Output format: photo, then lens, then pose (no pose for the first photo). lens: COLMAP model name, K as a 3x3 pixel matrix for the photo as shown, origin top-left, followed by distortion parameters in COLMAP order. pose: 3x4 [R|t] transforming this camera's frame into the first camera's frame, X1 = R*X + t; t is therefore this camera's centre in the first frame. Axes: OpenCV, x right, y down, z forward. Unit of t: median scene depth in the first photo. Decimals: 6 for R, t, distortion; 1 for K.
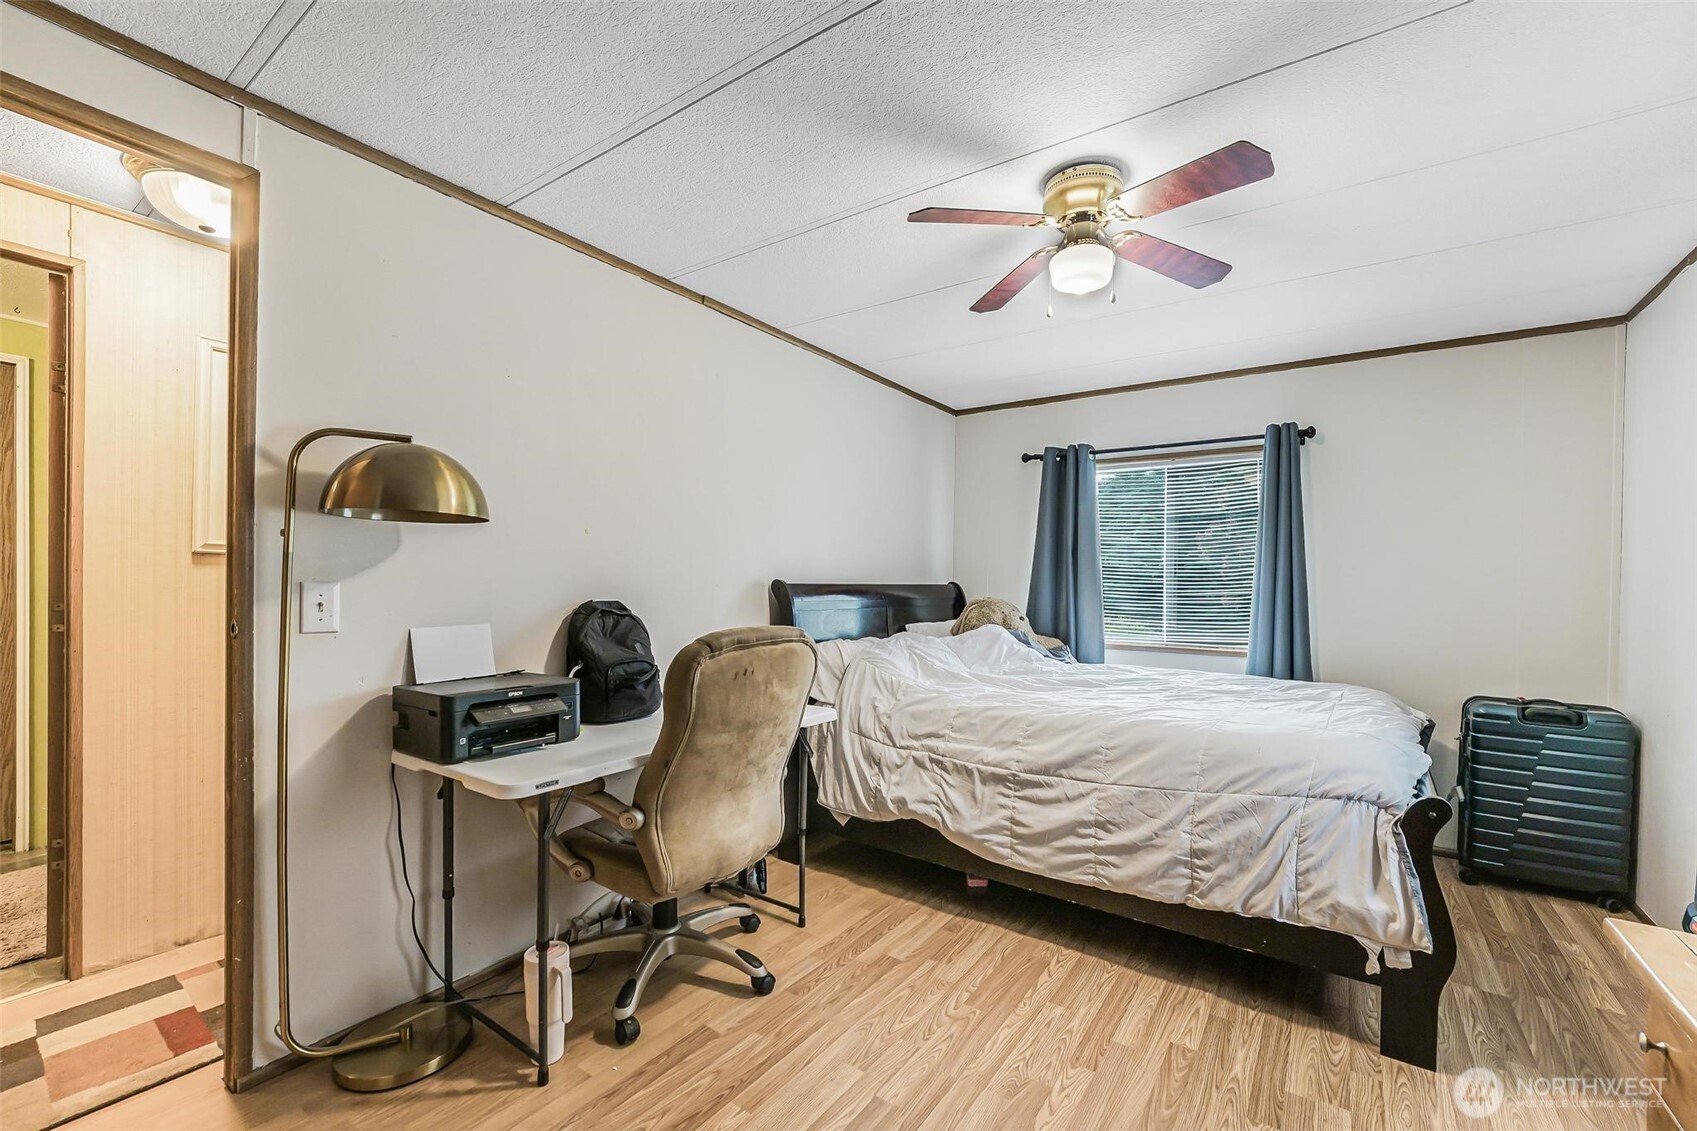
lens RADIAL K [[700.2, 0, 857.3], [0, 700.2, 574.9], [0, 0, 1]] dist [-0.007215, 0.001235]
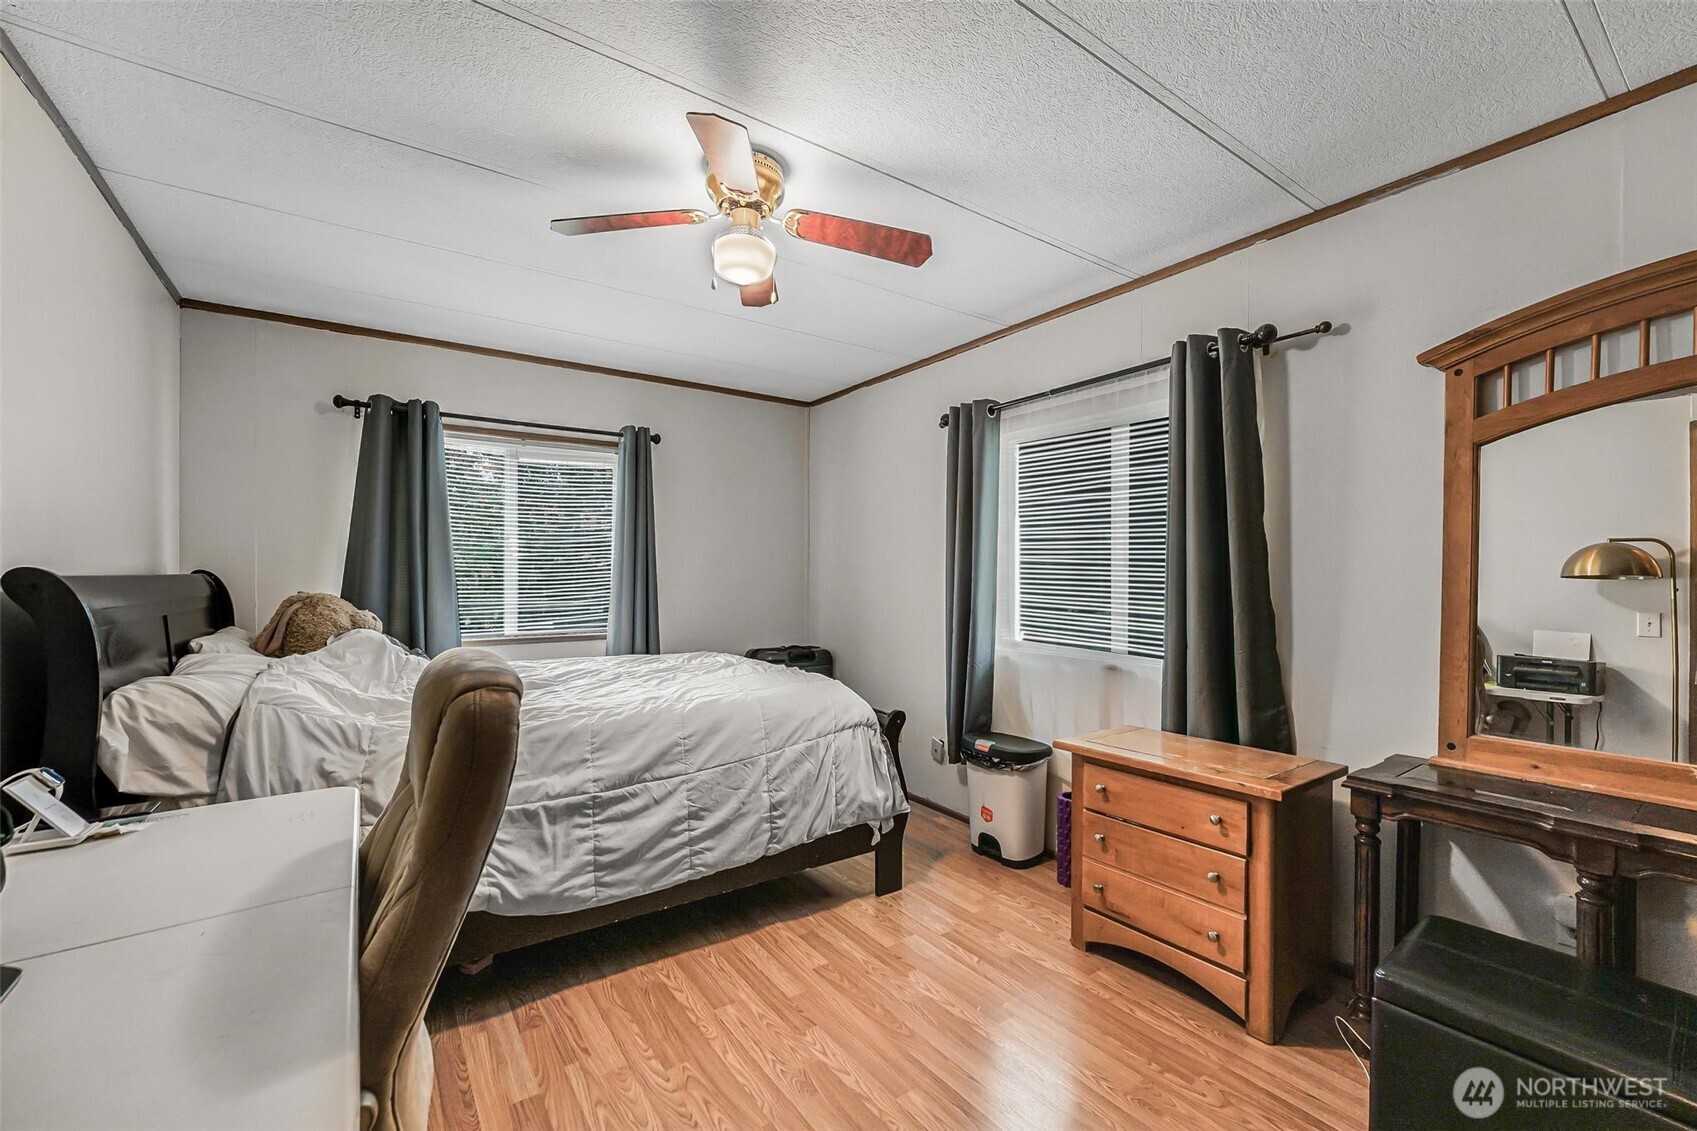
lens RADIAL K [[700.2, 0, 850.6], [0, 700.2, 569.9], [0, 0, 1]] dist [-0.007215, 0.001235]
pose [[0.344939, -0.006663, 0.938601, -0.498473], [-0.005752, 0.999941, 0.009213, -0.000009], [-0.938607, -0.008577, 0.344881, 0.450430]]
